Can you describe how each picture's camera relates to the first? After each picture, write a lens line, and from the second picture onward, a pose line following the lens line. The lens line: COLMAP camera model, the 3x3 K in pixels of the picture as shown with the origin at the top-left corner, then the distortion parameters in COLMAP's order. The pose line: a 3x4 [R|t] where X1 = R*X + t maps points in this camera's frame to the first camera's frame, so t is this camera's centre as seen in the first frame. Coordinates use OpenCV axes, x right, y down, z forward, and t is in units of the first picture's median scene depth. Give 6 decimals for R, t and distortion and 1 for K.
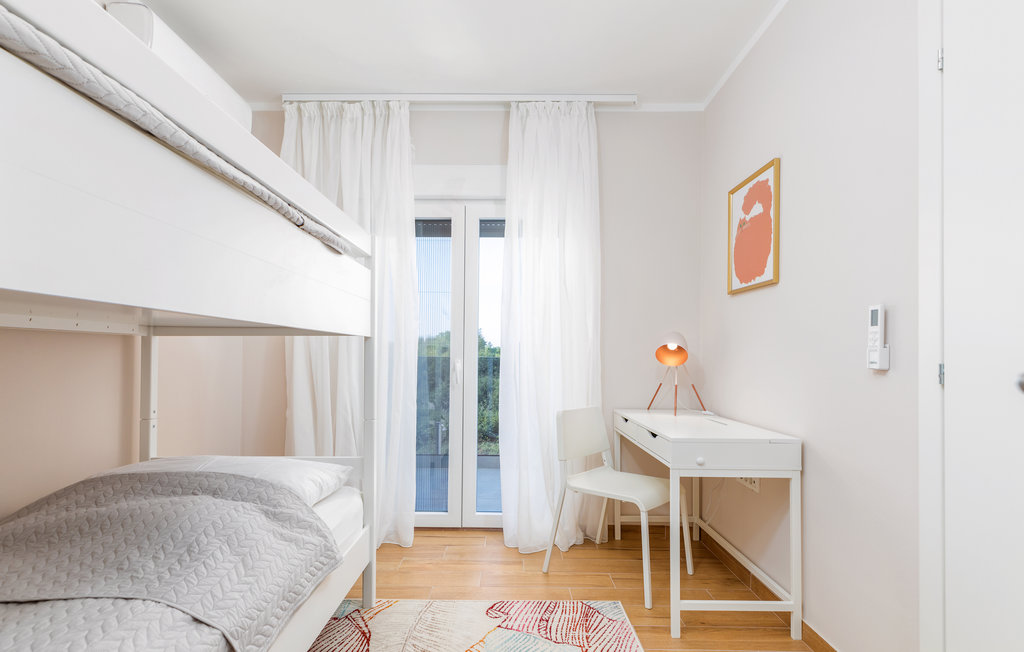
lens RADIAL K [[511.4, 0, 495.3], [0, 511.4, 350.2], [0, 0, 1]] dist [0.000962, 0.000569]
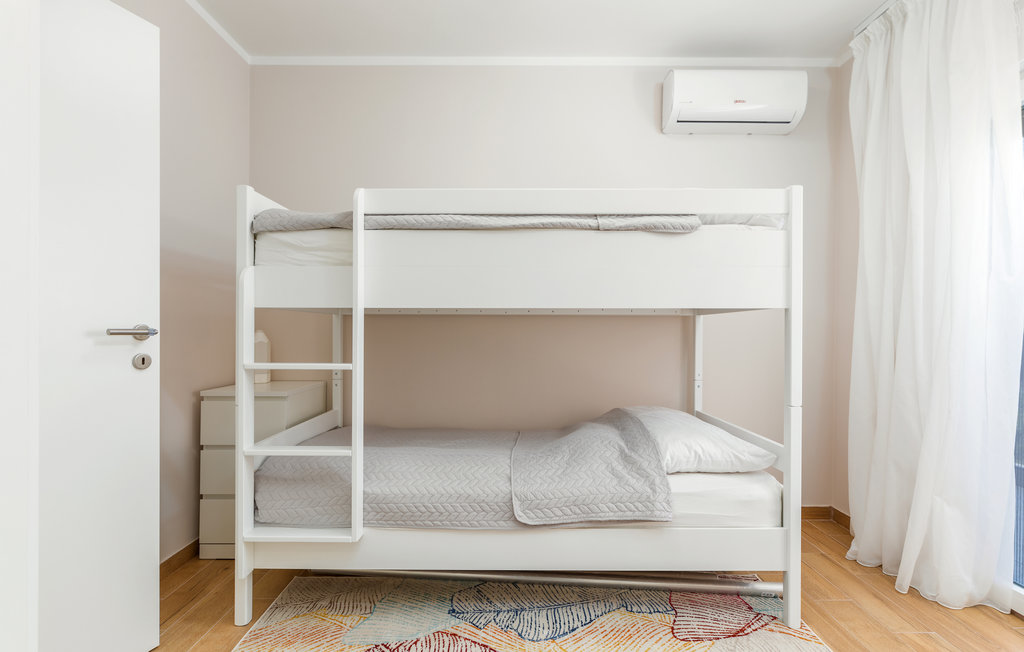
lens RADIAL K [[528.5, 0, 524.0], [0, 528.5, 351.3], [0, 0, 1]] dist [0.004702, 0.000564]
pose [[0.023078, 0.034400, -0.999142, 0.639317], [0.012188, 0.999324, 0.034688, 0.010047], [0.999659, -0.012978, 0.022643, 0.536940]]
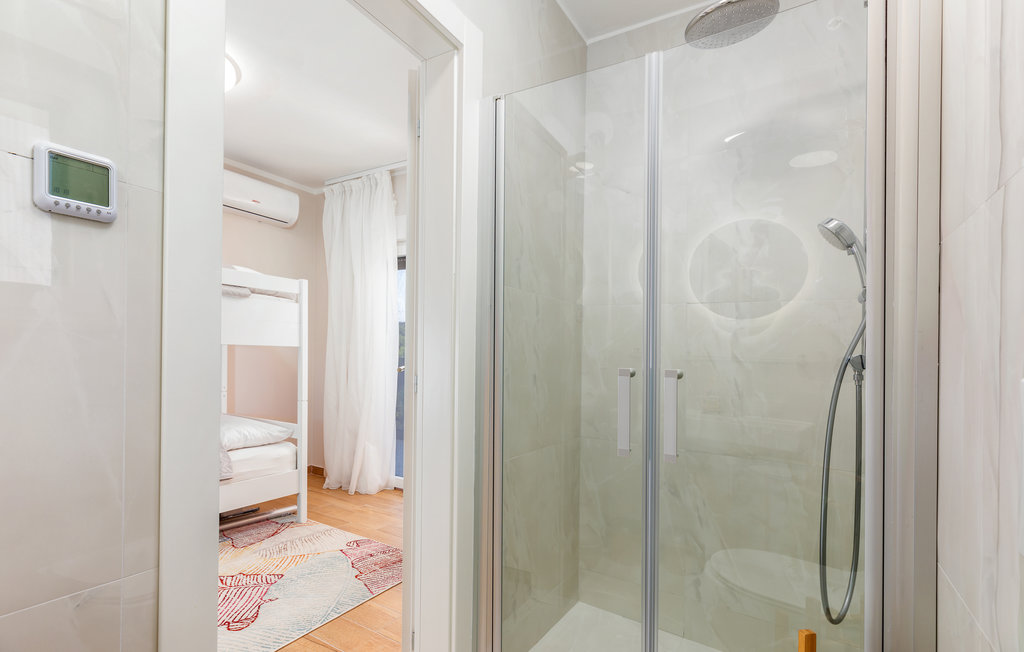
lens RADIAL K [[528.5, 0, 524.0], [0, 528.5, 351.3], [0, 0, 1]] dist [0.004702, 0.000564]
pose [[0.838373, 0.016409, -0.544850, 1.192578], [-0.014800, 0.999864, 0.007339, -0.033713], [0.544896, 0.001911, 0.838502, 0.034012]]
